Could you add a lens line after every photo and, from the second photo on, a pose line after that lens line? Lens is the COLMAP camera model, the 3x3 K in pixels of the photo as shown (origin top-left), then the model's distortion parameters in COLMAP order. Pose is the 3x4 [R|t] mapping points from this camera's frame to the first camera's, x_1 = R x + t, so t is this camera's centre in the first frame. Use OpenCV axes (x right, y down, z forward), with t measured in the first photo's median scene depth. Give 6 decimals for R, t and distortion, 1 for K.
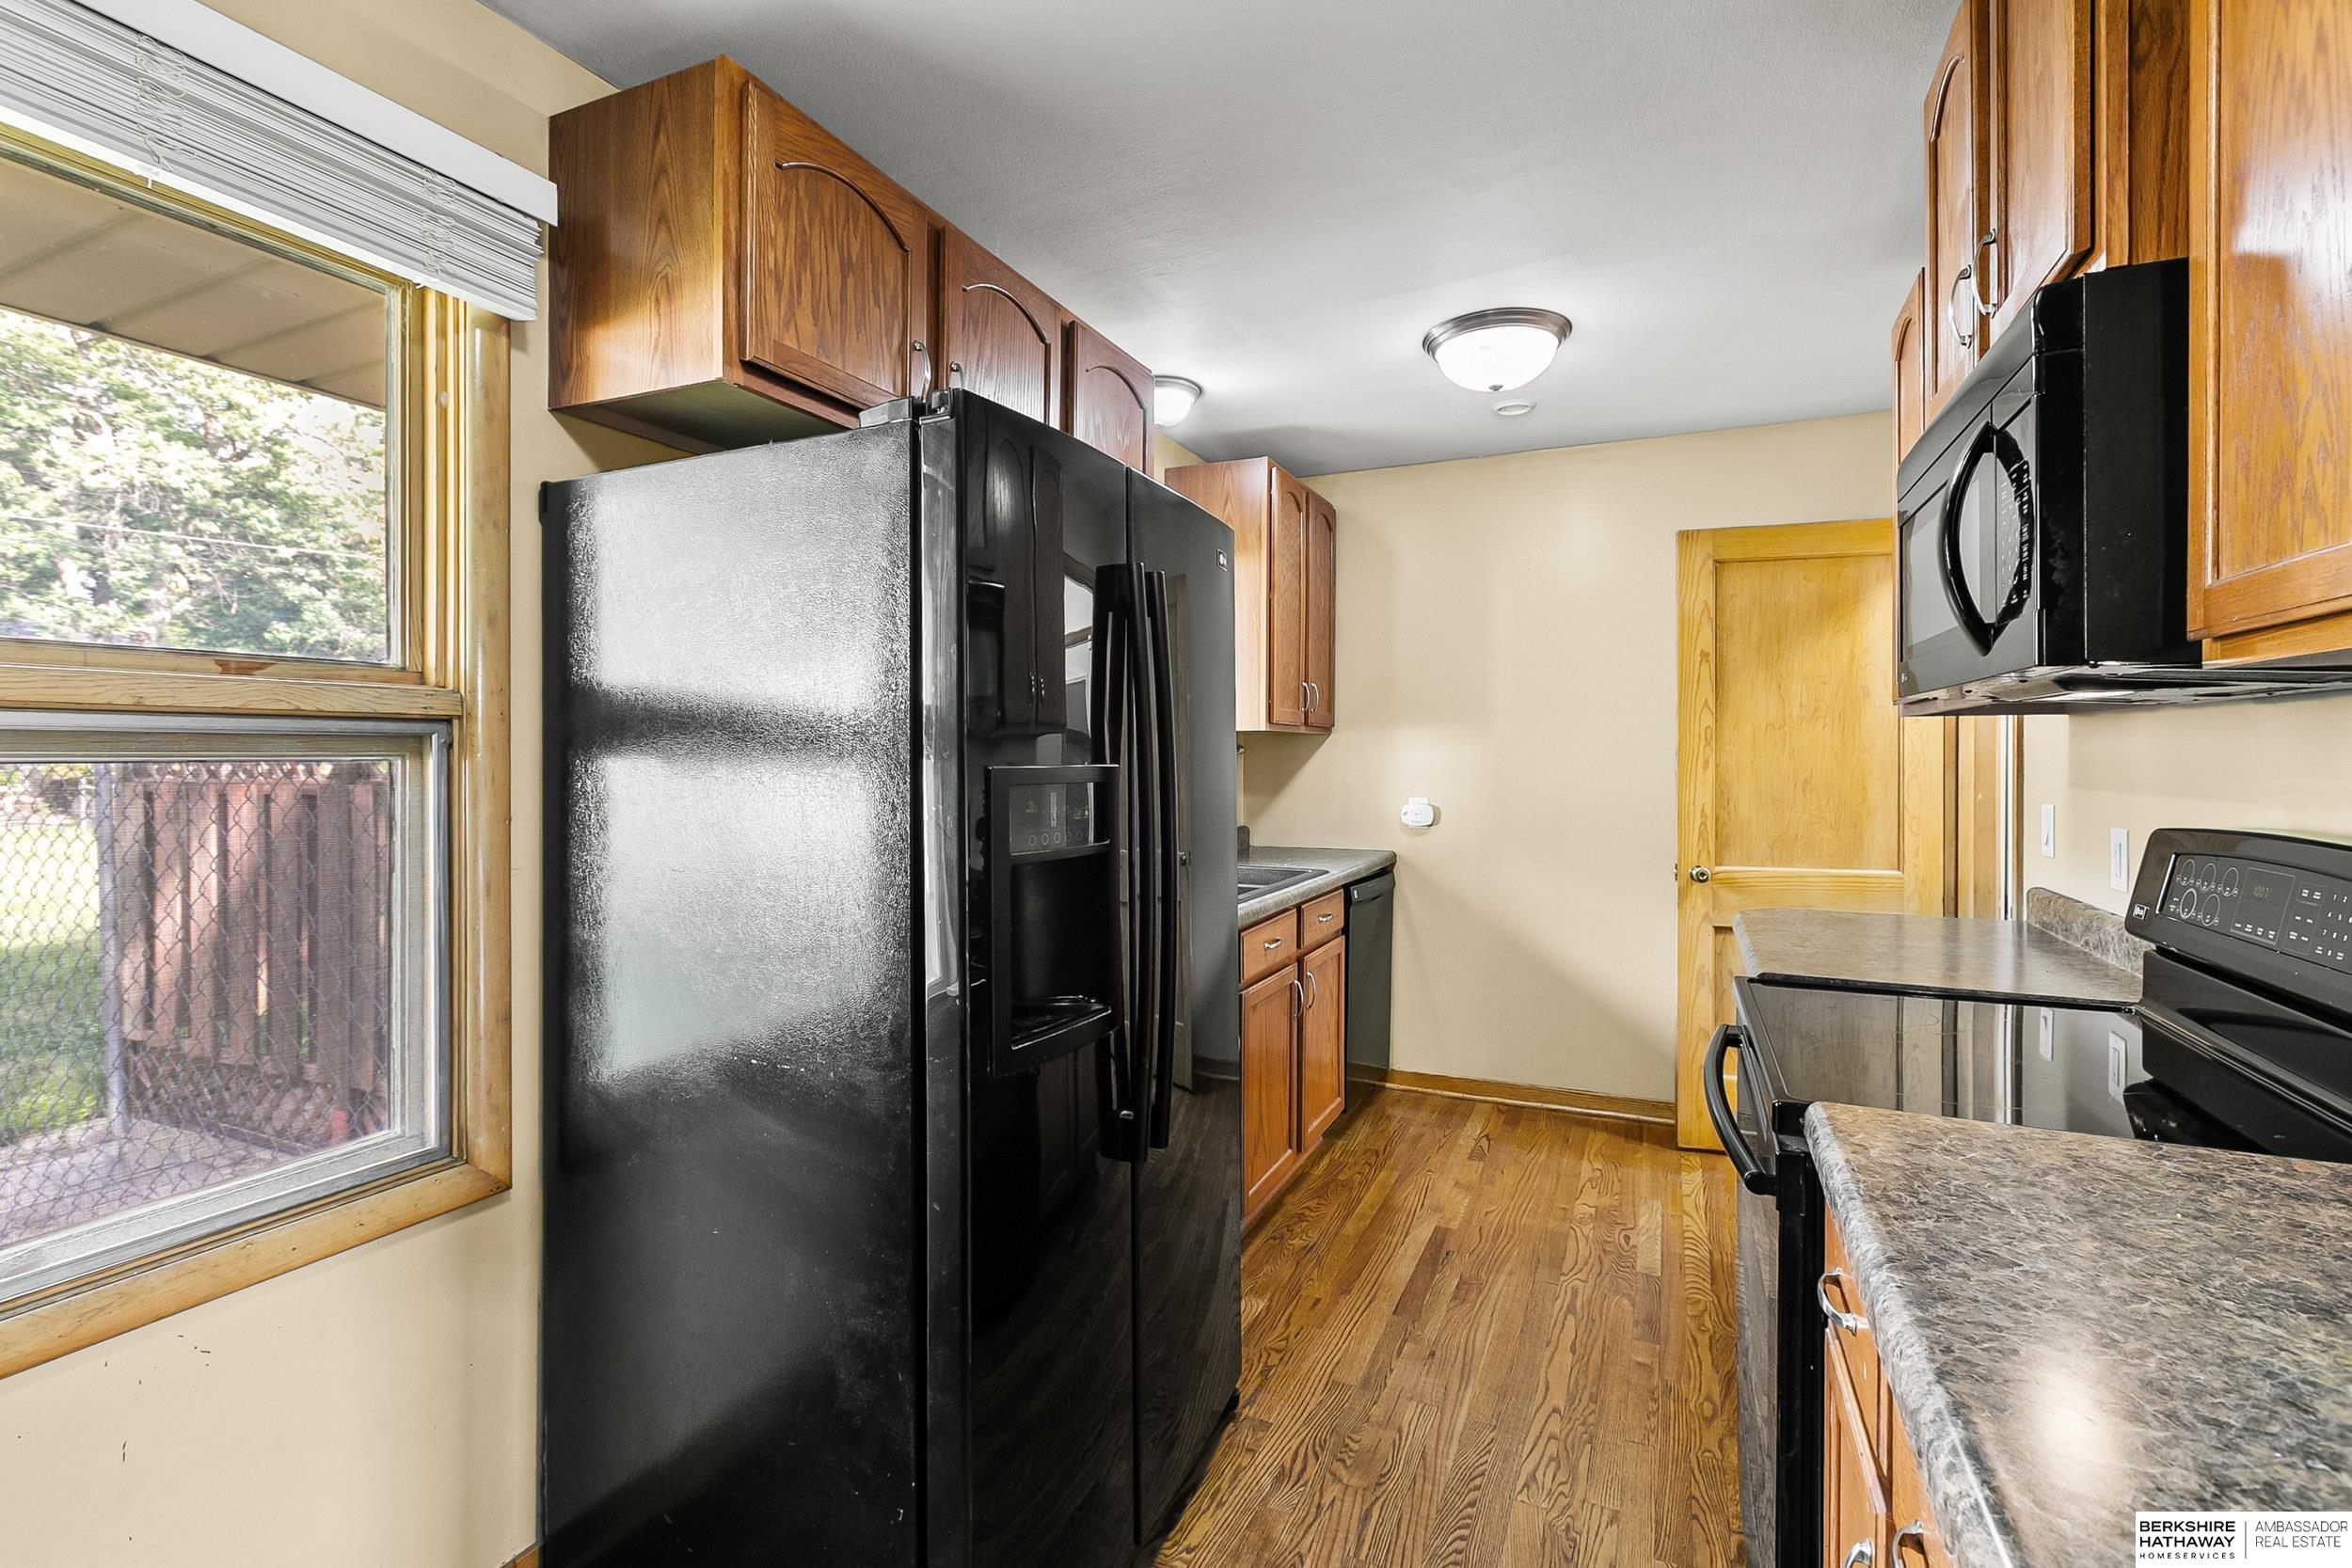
lens RADIAL K [[1053.0, 0, 1188.3], [0, 1053.0, 760.7], [0, 0, 1]] dist [0.006251, -0.000336]
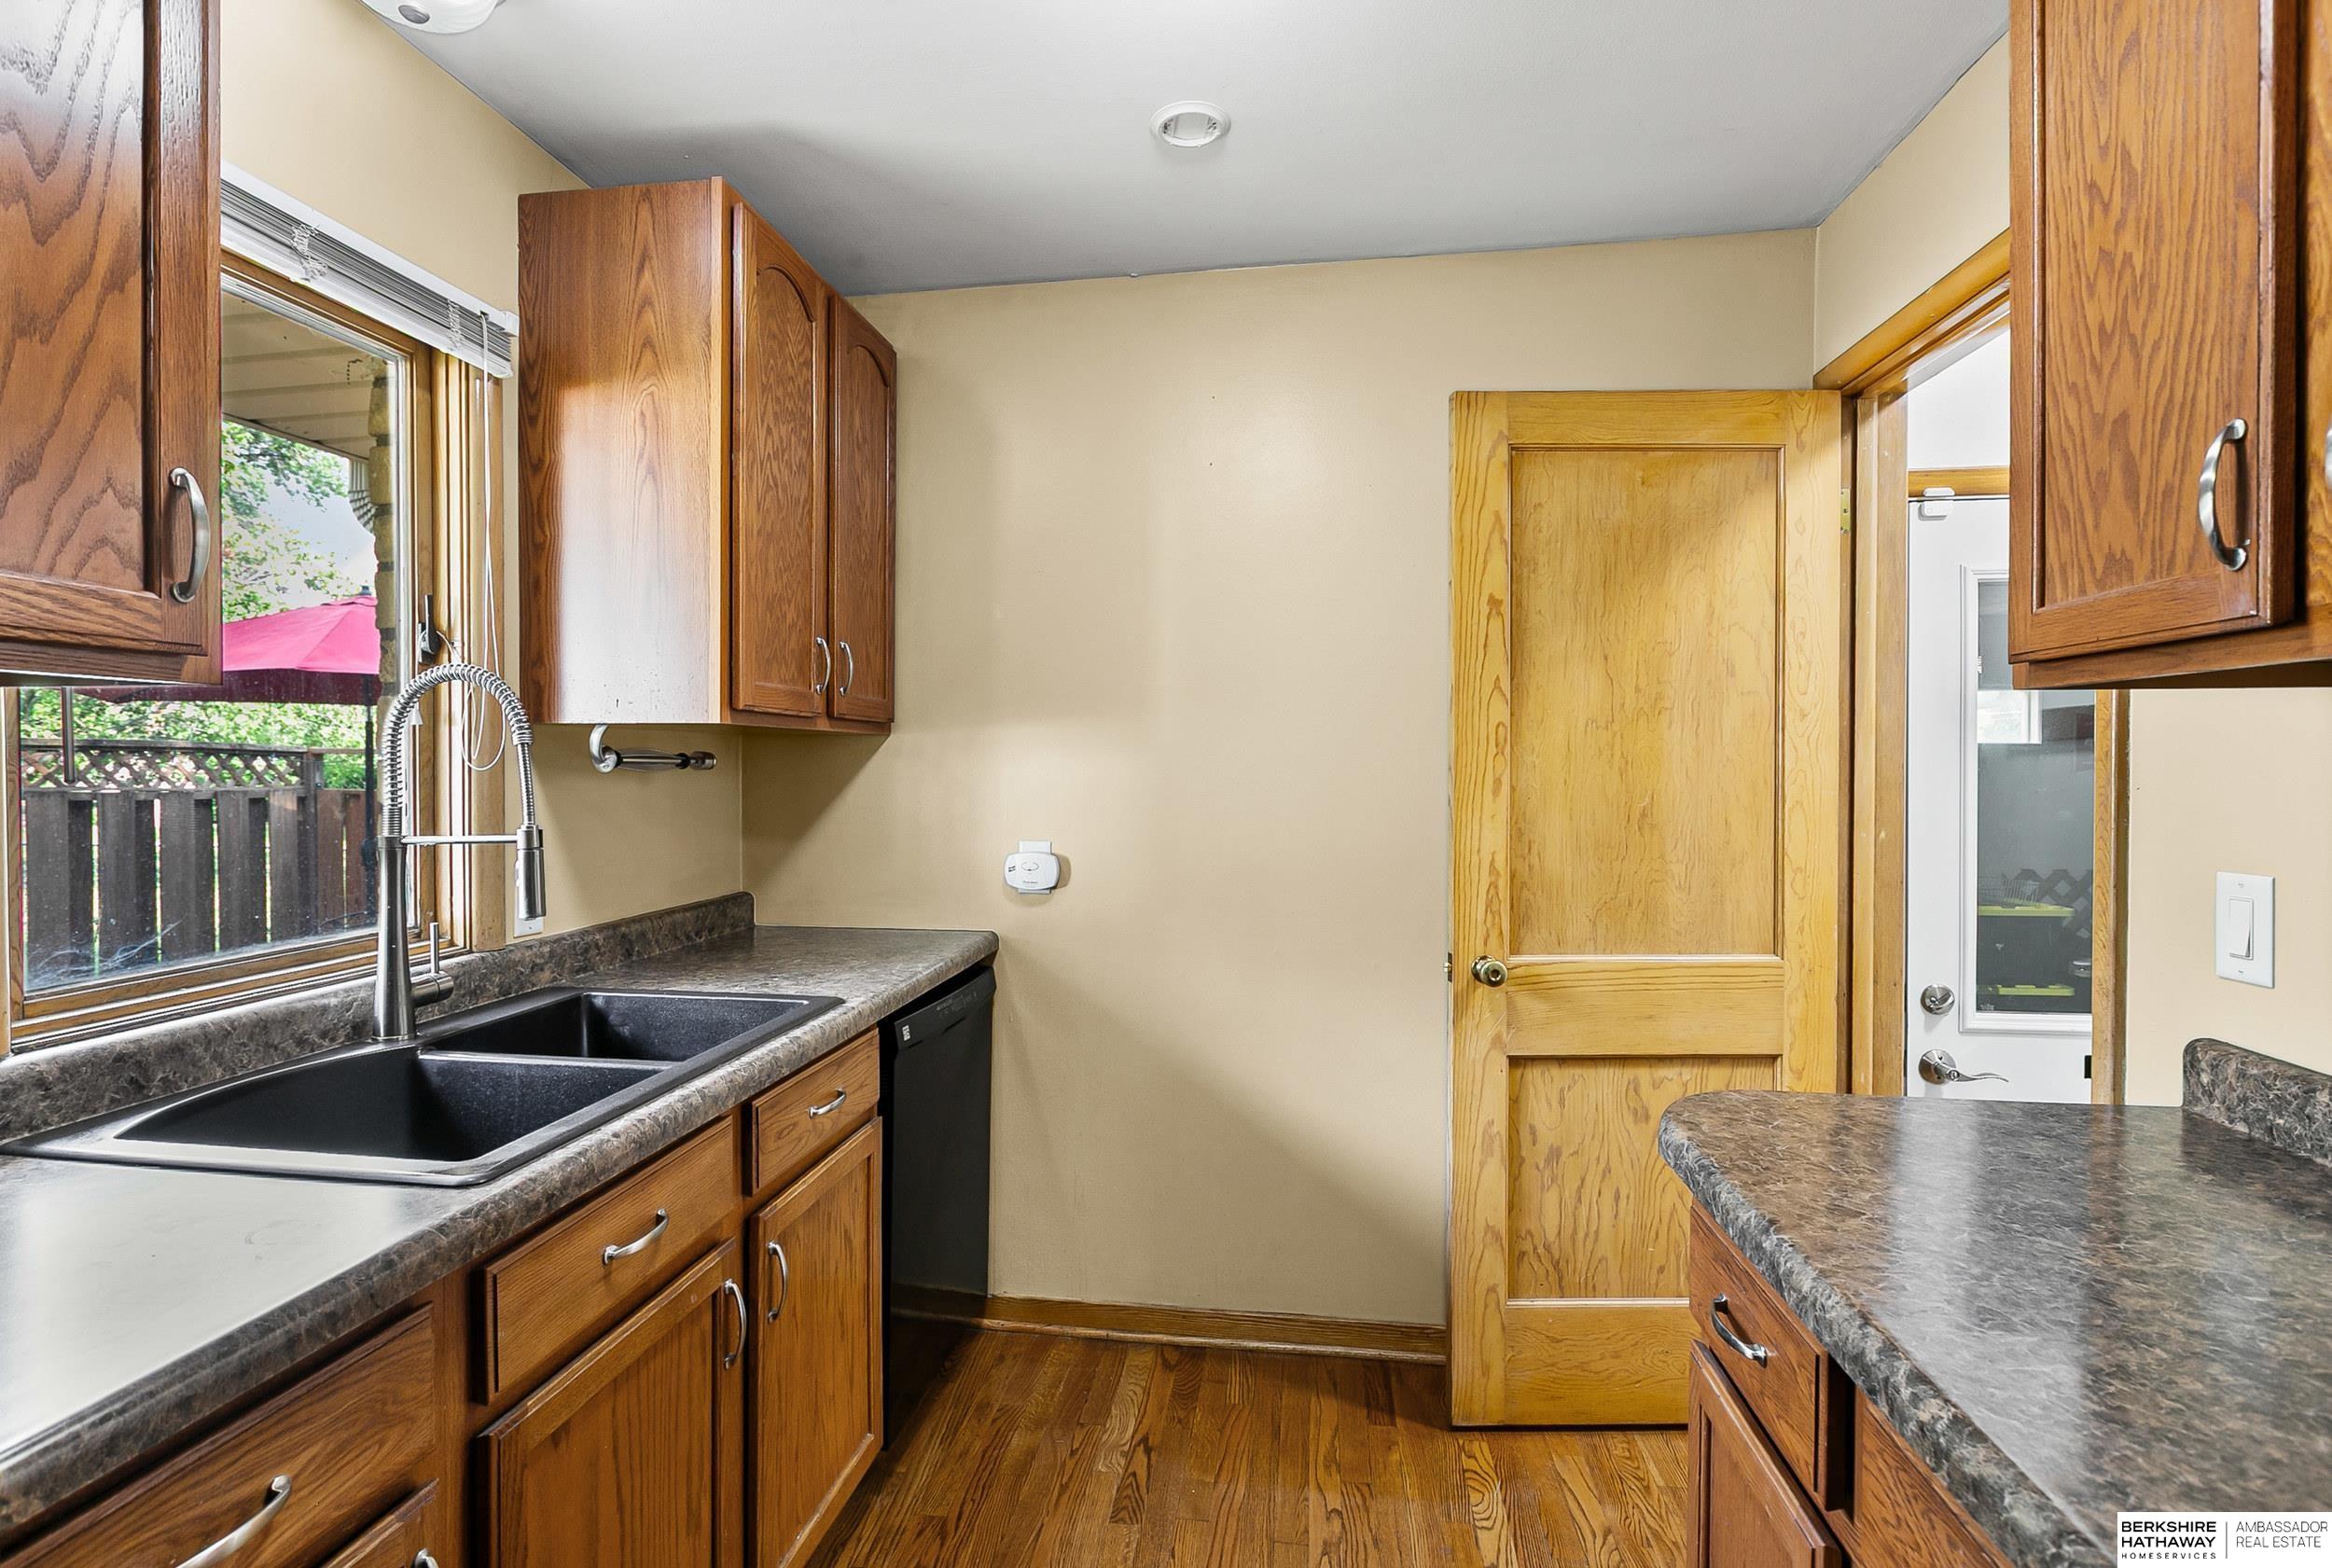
lens RADIAL K [[1123.5, 0, 1157.0], [0, 1123.5, 778.1], [0, 0, 1]] dist [-0.002318, -0.000207]
pose [[0.959354, -0.004057, 0.282176, 0.133048], [0.002462, 0.999979, 0.006006, -0.005659], [-0.282194, -0.005067, 0.959344, 0.465431]]
